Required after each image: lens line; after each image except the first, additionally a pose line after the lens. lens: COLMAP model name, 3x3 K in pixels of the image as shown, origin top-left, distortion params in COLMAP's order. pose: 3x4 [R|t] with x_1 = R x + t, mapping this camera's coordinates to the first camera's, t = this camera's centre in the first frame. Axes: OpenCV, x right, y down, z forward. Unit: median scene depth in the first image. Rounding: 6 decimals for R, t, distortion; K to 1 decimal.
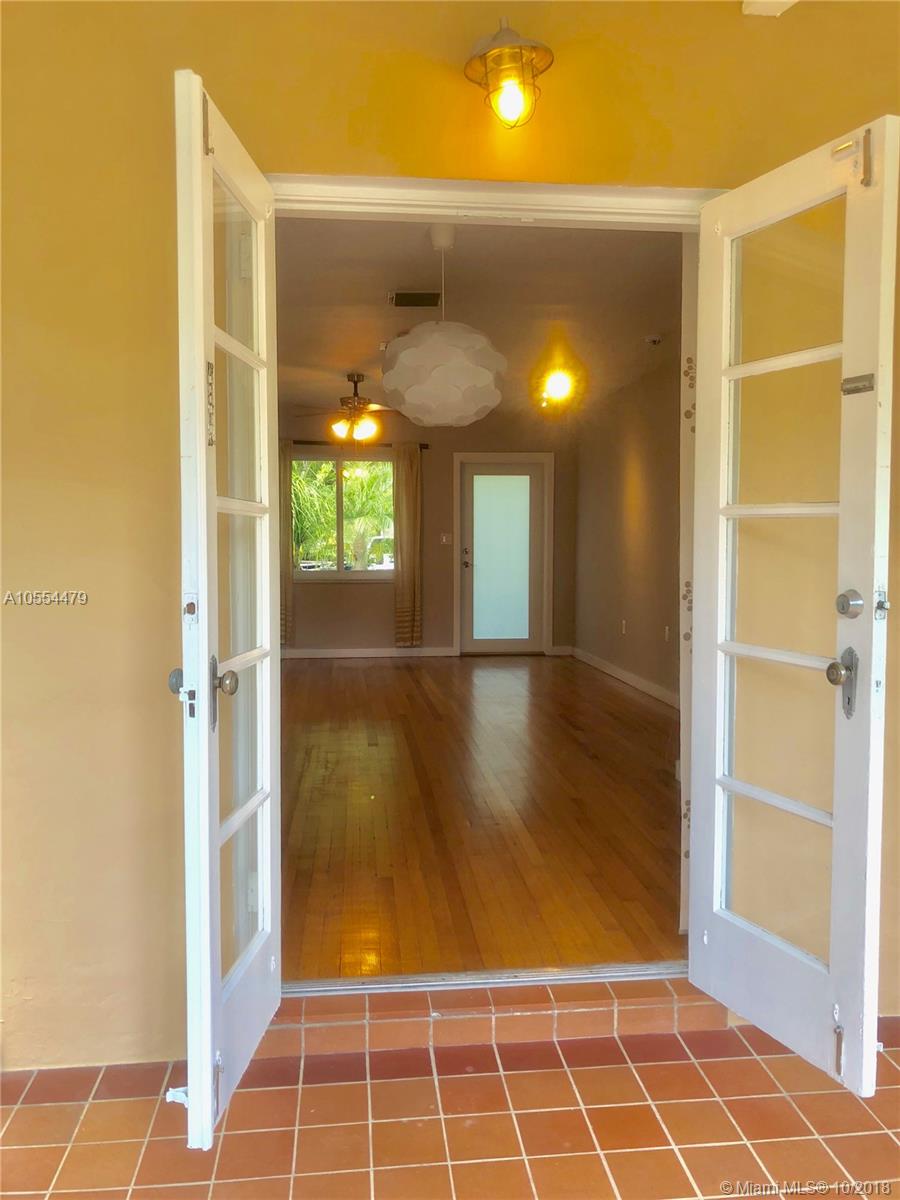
lens RADIAL K [[986.3, 0, 458.6], [0, 986.3, 600.3], [0, 0, 1]] dist [0.068662, -0.158082]
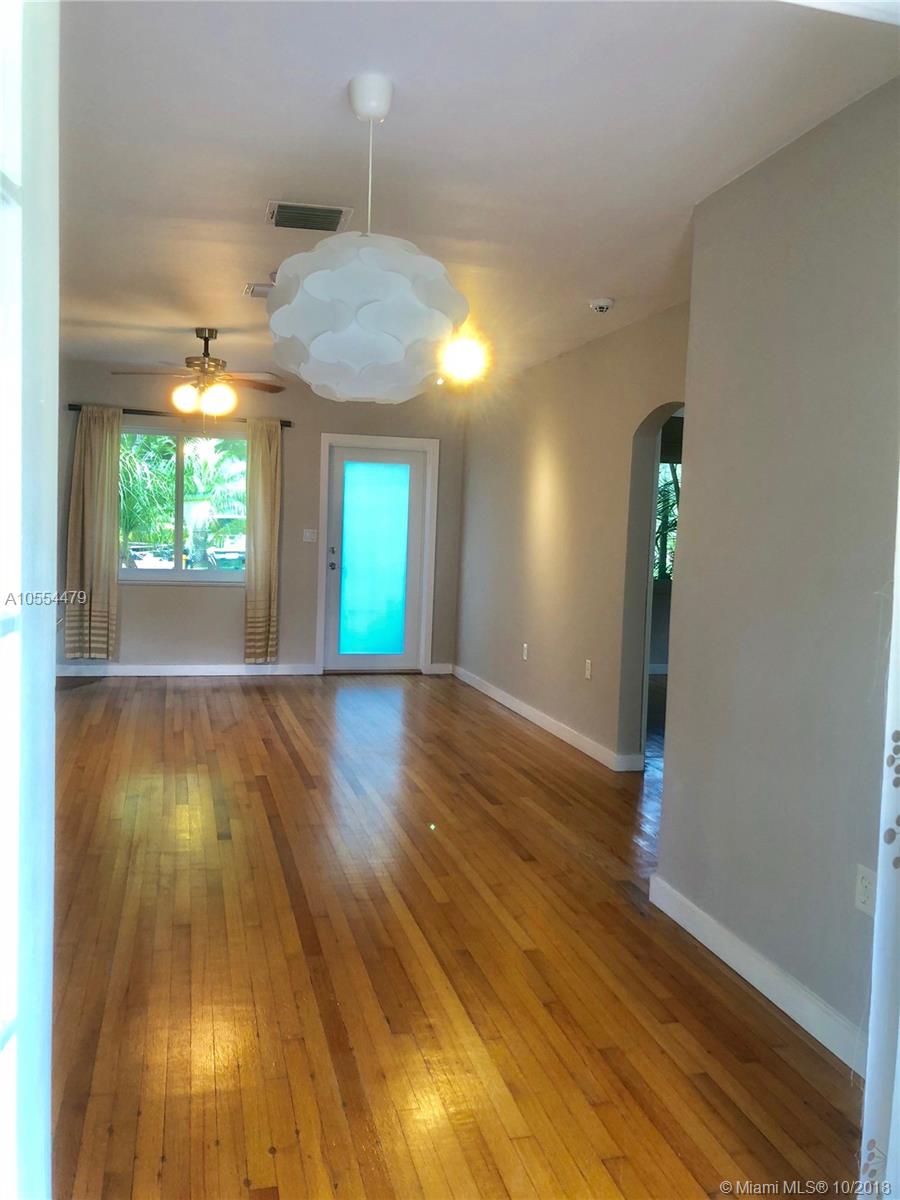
lens RADIAL K [[986.3, 0, 443.5], [0, 986.3, 589.7], [0, 0, 1]] dist [0.068662, -0.158082]
pose [[0.988749, 0.025118, 0.147463, -0.023342], [-0.026593, 0.999614, 0.008037, -0.026319], [-0.147204, -0.011868, 0.989035, 0.153710]]
